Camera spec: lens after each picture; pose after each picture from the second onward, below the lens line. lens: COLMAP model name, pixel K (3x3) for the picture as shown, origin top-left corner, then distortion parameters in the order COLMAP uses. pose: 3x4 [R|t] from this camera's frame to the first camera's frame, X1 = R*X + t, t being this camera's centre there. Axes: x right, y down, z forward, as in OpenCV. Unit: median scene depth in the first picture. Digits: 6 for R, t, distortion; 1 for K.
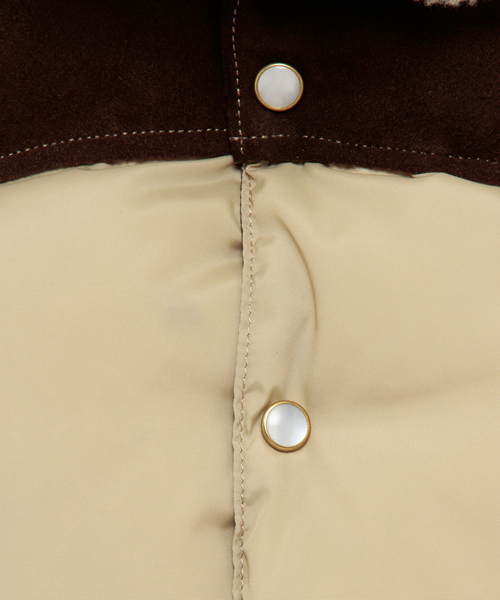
lens RADIAL K [[2219.0, 0, 250.0], [0, 2219.0, 299.9], [0, 0, 1]] dist [0.057629, 0.000000]
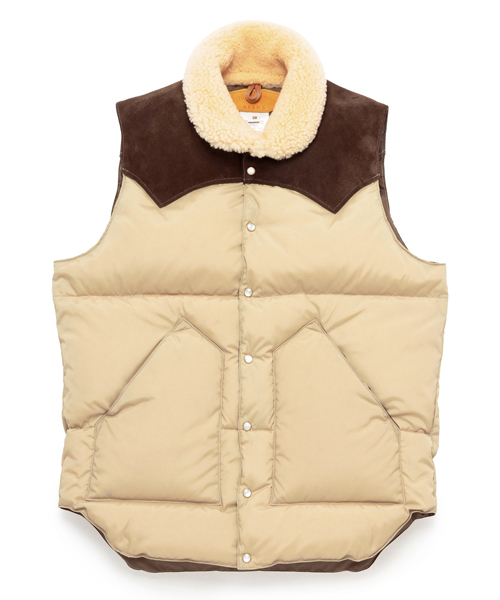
lens RADIAL K [[1184.5, 0, 258.0], [0, 1184.5, 297.5], [0, 0, 1]] dist [0.395387, 0.000000]
pose [[0.999963, 0.007450, -0.004283, 0.049077], [-0.007394, 0.999887, 0.013125, 0.204534], [0.004380, -0.013093, 0.999905, -2.228906]]
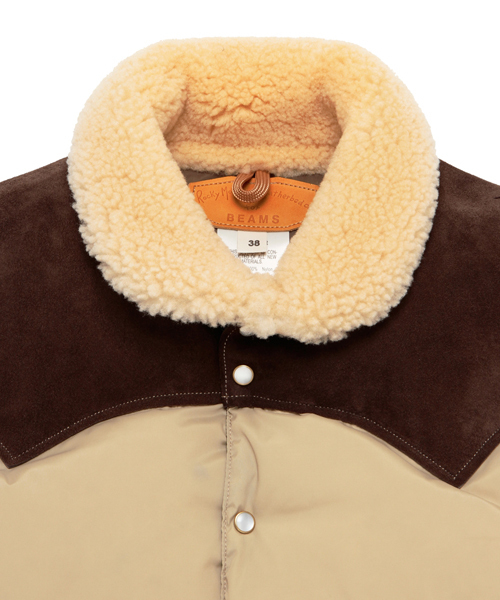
lens RADIAL K [[1518.2, 0, 231.4], [0, 1518.2, 283.3], [0, 0, 1]] dist [0.183176, 0.000000]
pose [[0.999868, 0.013527, 0.008981, -0.015230], [-0.012606, 0.995328, -0.095728, -0.039027], [-0.010233, 0.095602, 0.995367, -0.608260]]
